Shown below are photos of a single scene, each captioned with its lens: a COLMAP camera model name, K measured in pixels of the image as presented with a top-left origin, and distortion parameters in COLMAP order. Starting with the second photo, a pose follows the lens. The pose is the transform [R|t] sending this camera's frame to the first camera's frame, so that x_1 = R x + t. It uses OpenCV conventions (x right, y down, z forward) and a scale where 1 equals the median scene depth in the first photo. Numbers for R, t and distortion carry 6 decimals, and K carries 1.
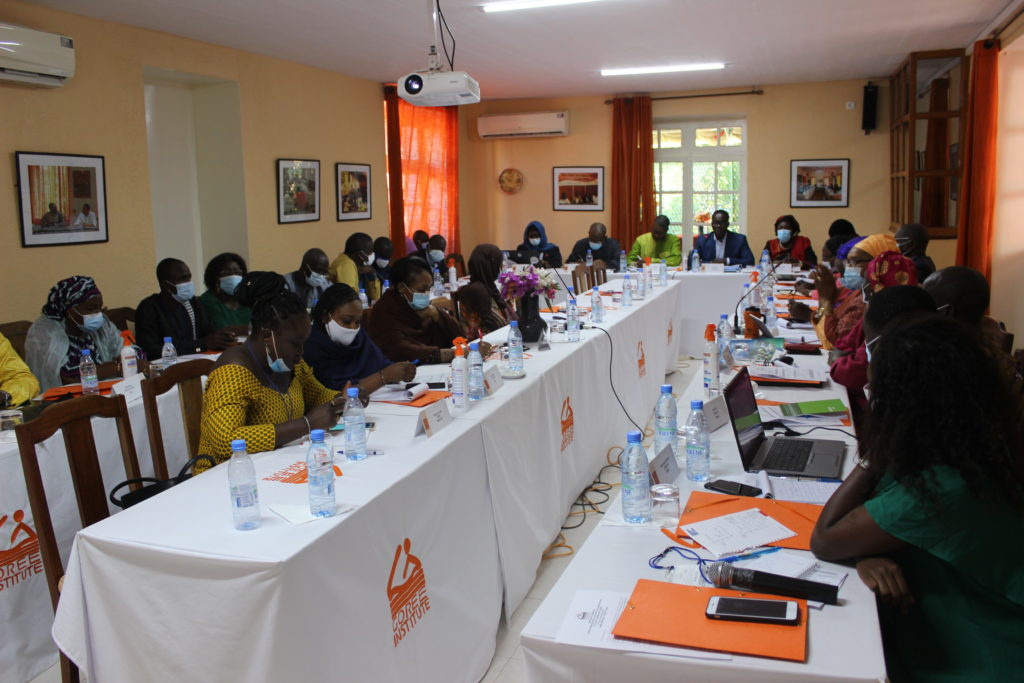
lens RADIAL K [[879.8, 0, 502.8], [0, 879.8, 340.8], [0, 0, 1]] dist [-0.163056, 0.149340]
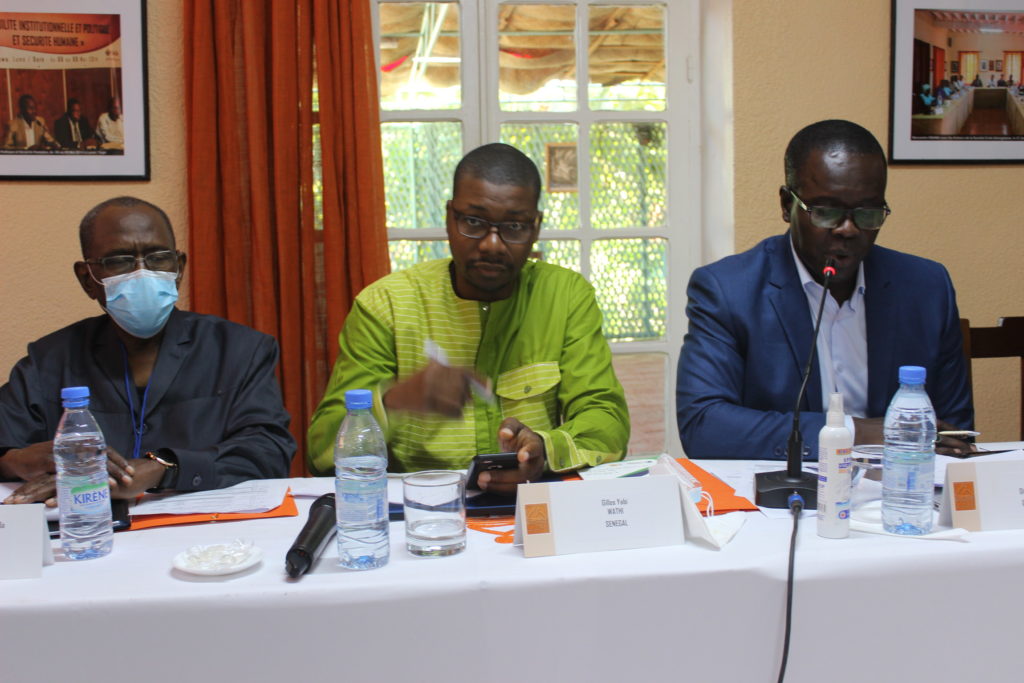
lens RADIAL K [[791.9, 0, 494.3], [0, 791.9, 335.6], [0, 0, 1]] dist [-0.092644, 0.033740]
pose [[0.916814, -0.038587, 0.397446, 0.183544], [0.068227, 0.995821, -0.060702, -0.142215], [-0.393443, 0.082769, 0.915616, 1.242824]]
